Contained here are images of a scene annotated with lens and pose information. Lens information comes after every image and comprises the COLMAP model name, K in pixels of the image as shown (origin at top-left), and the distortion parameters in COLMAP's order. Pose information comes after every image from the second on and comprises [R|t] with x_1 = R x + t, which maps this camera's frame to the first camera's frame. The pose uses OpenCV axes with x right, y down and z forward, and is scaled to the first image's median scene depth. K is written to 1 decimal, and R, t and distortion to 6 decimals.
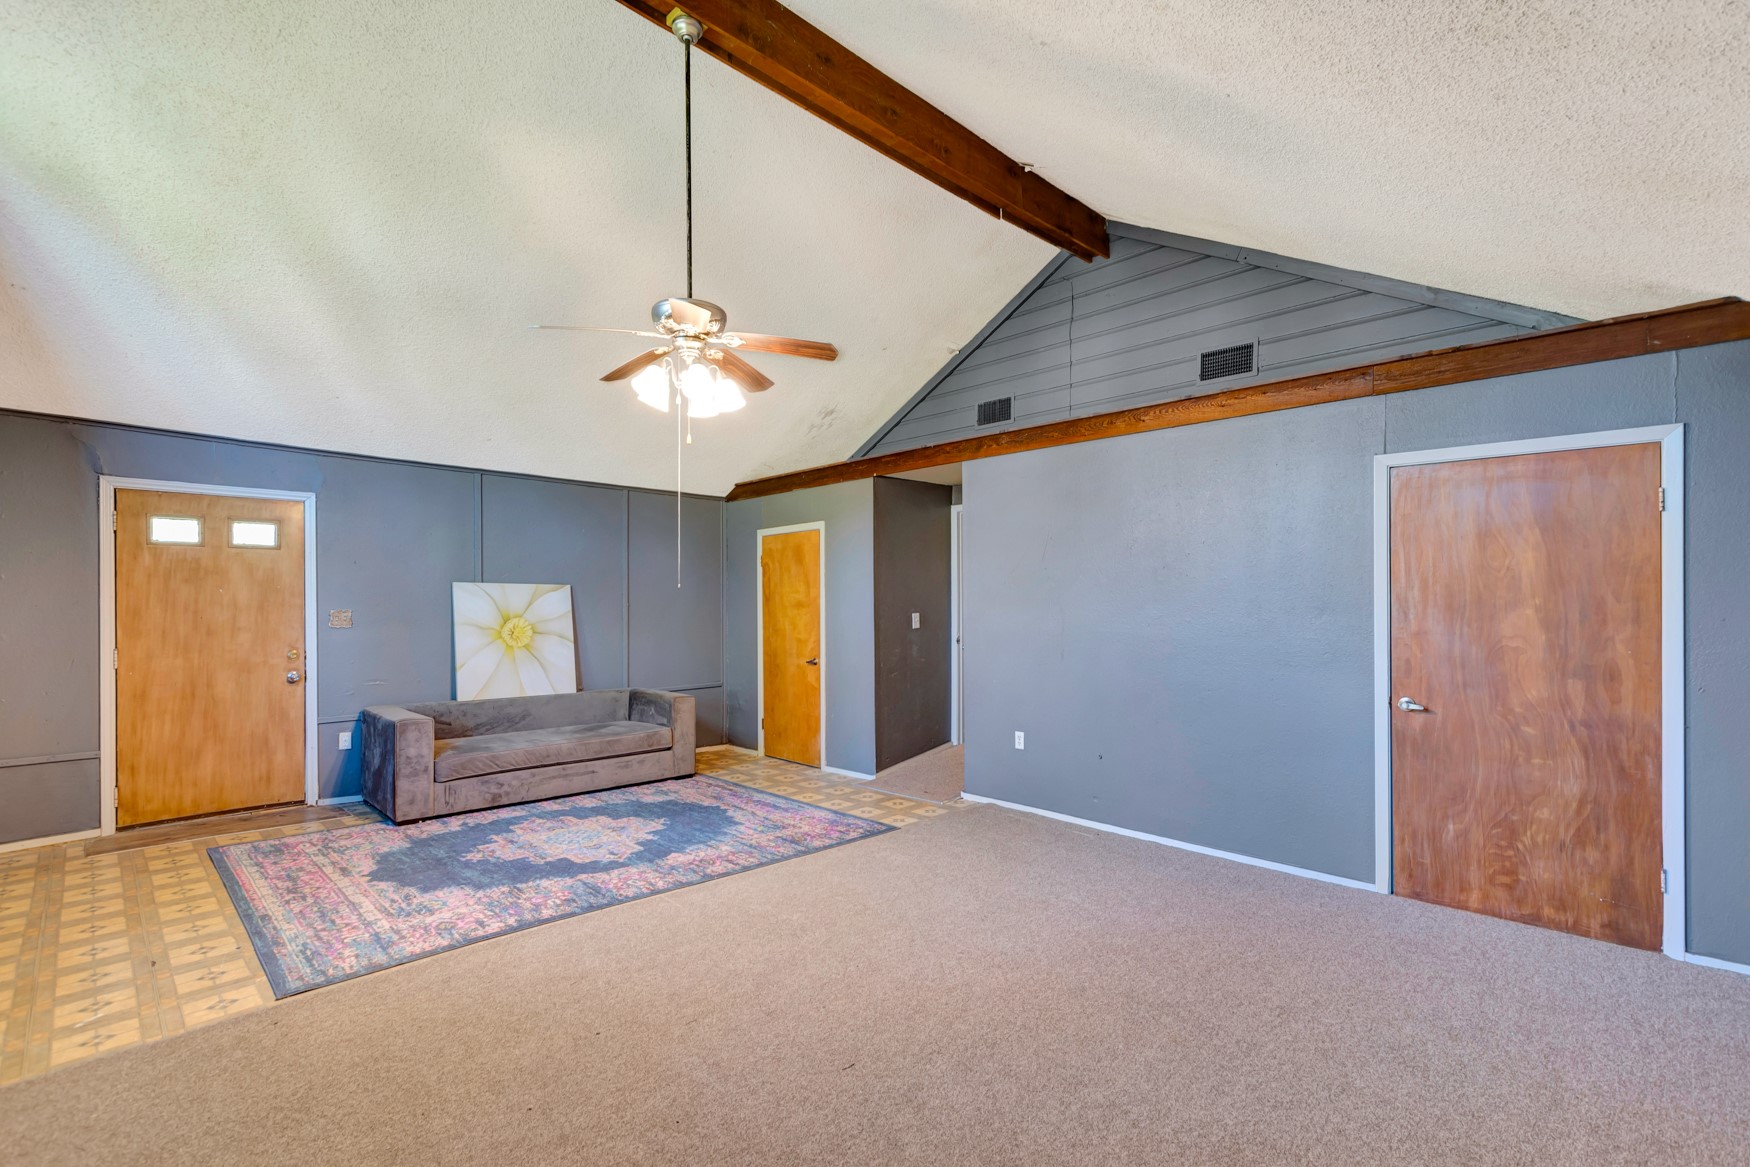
lens RADIAL K [[786.9, 0, 879.2], [0, 786.9, 596.0], [0, 0, 1]] dist [0.004602, -0.001195]
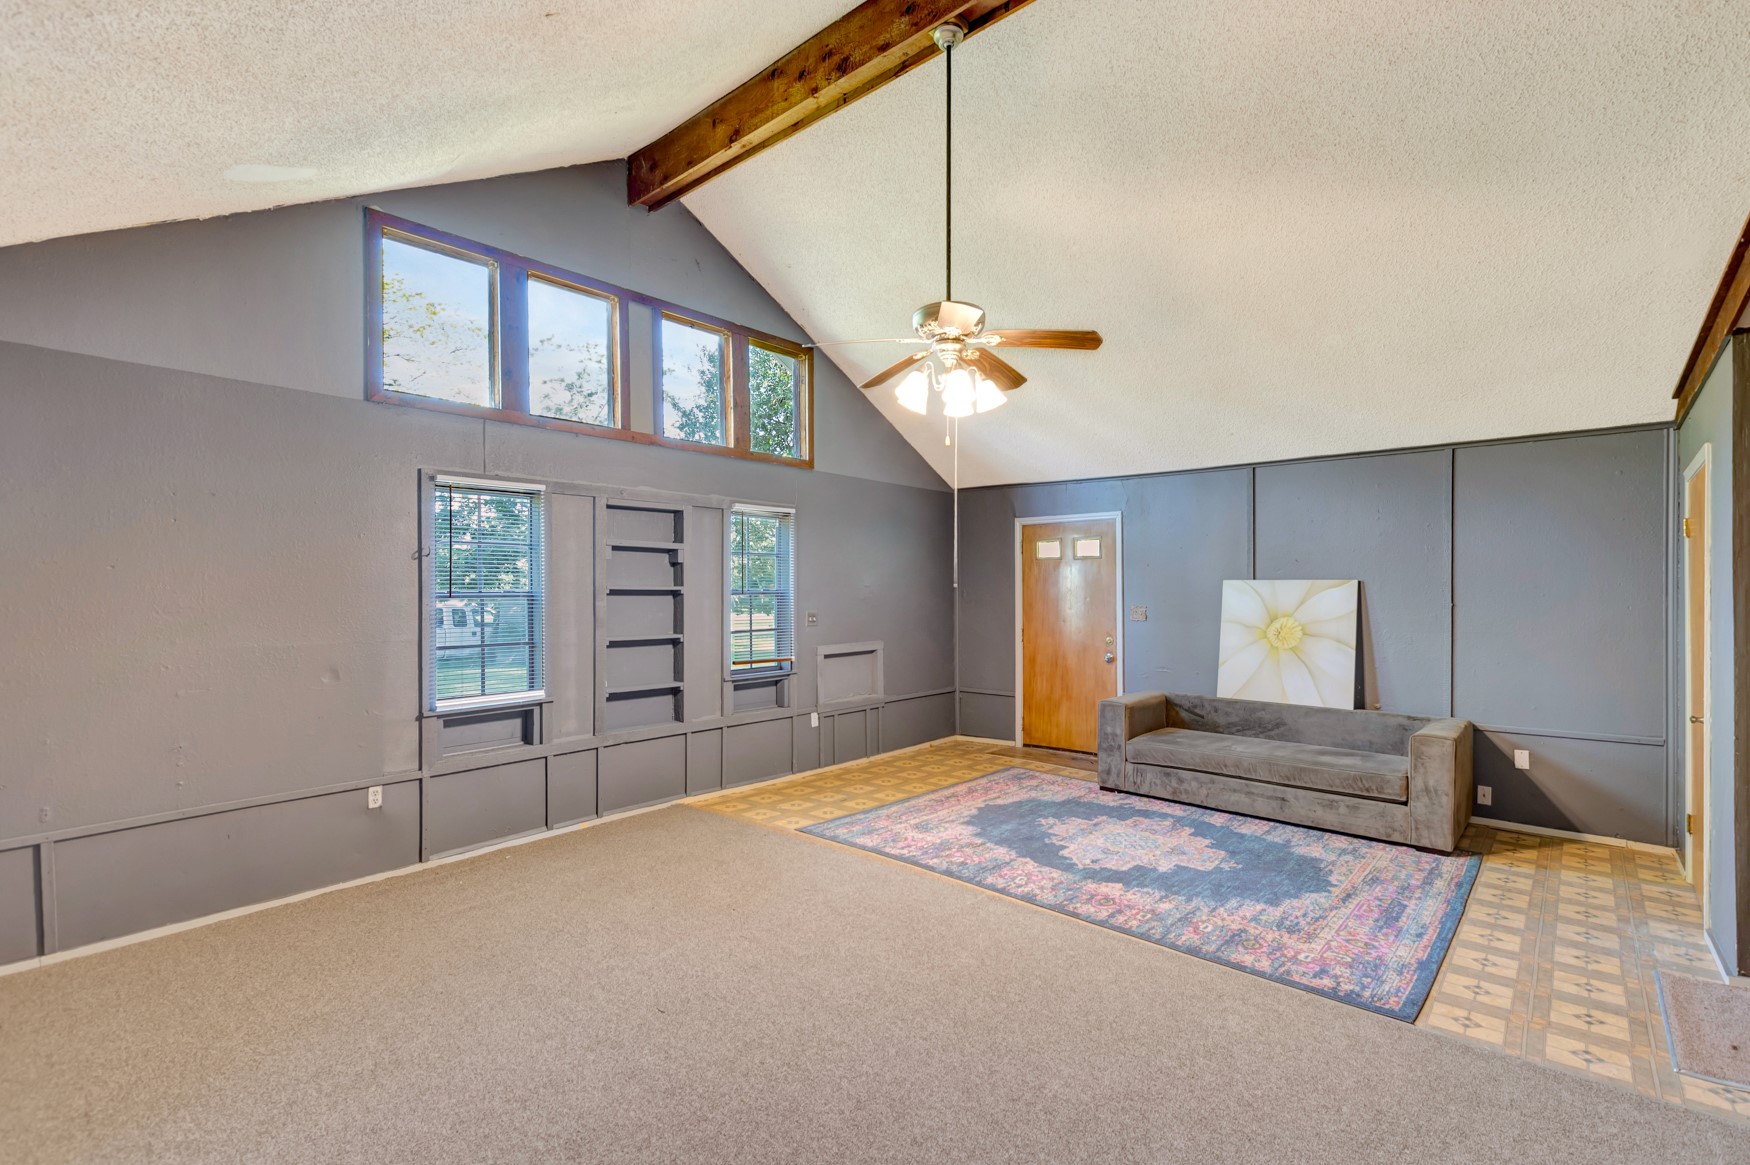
lens RADIAL K [[786.9, 0, 888.9], [0, 786.9, 598.7], [0, 0, 1]] dist [0.004602, -0.001195]
pose [[0.069849, 0.004359, -0.997548, 0.547353], [0.005866, 0.999971, 0.004781, -0.001152], [0.997540, -0.006186, 0.069821, 0.613392]]
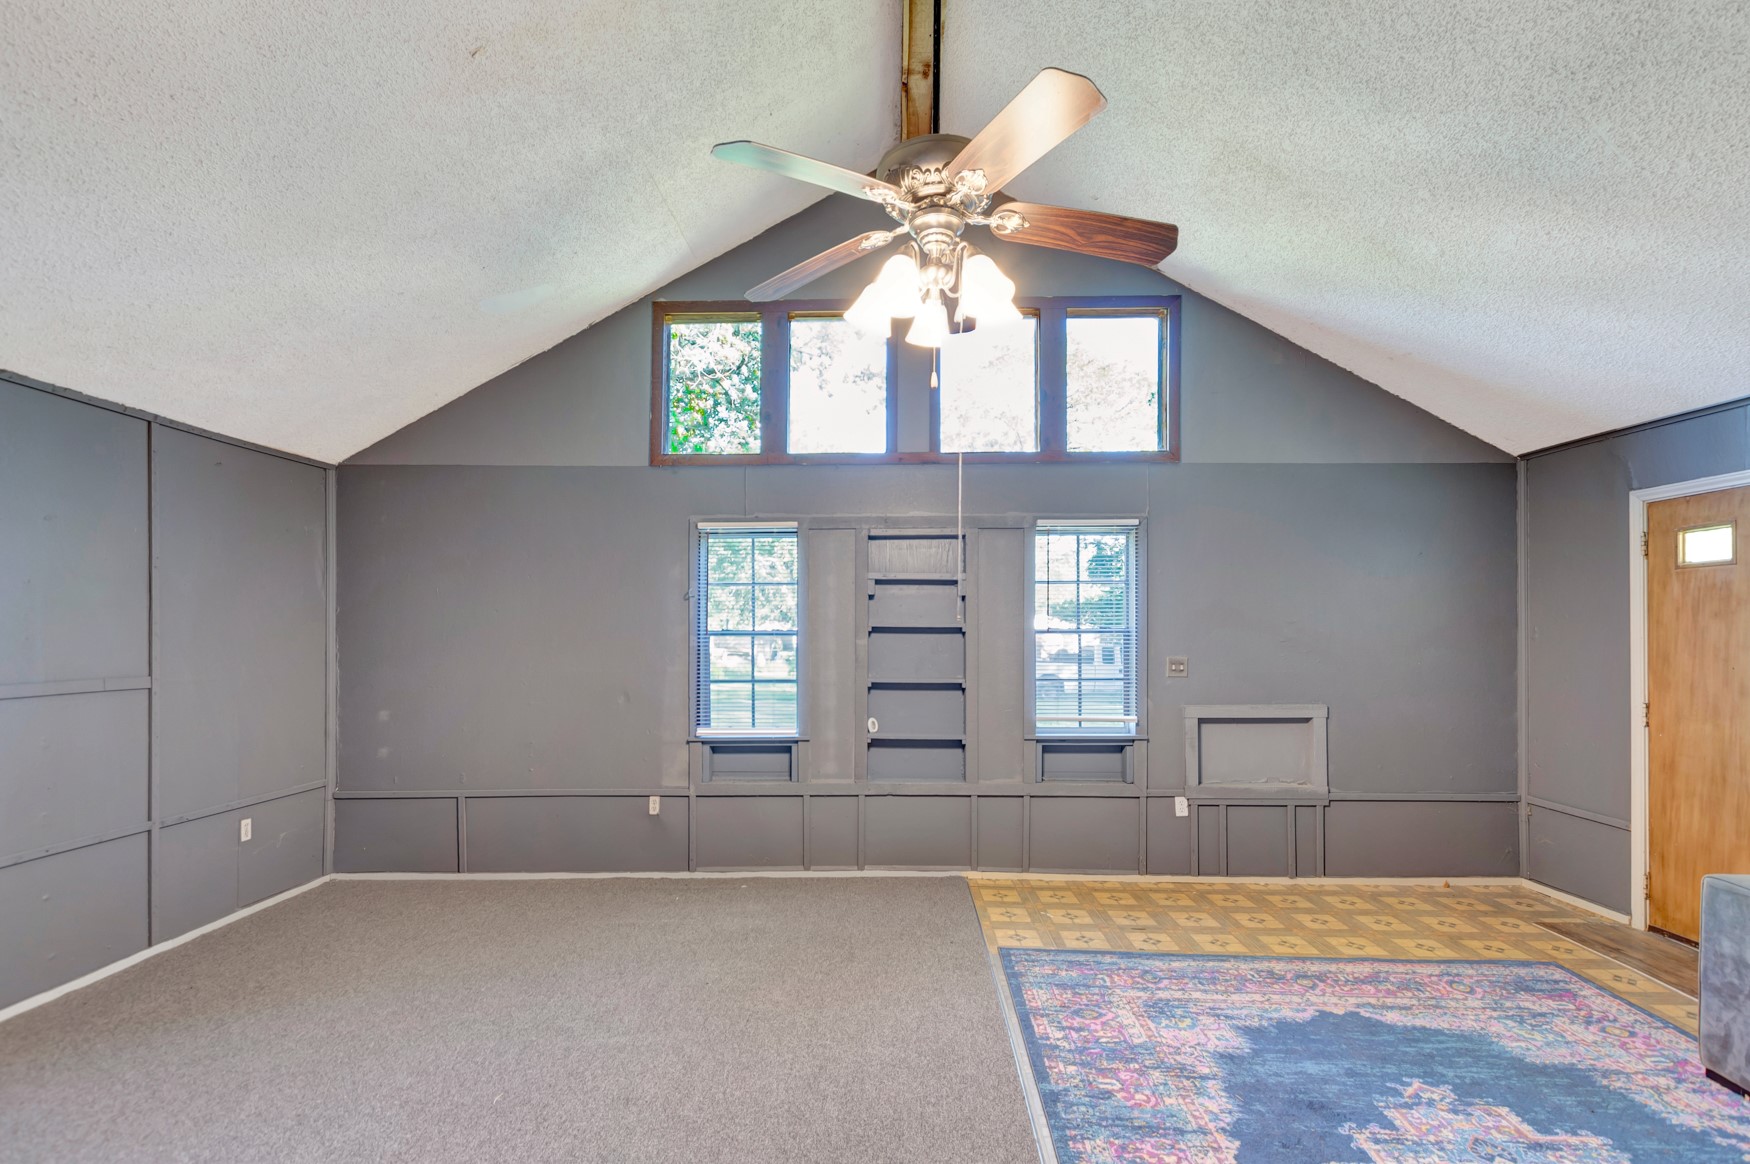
lens RADIAL K [[786.9, 0, 882.6], [0, 786.9, 626.4], [0, 0, 1]] dist [0.004602, -0.001195]
pose [[-0.722351, -0.009252, -0.691465, 0.152010], [-0.001824, 0.999932, -0.011475, 0.000247], [0.691524, -0.007028, -0.722319, 1.016412]]
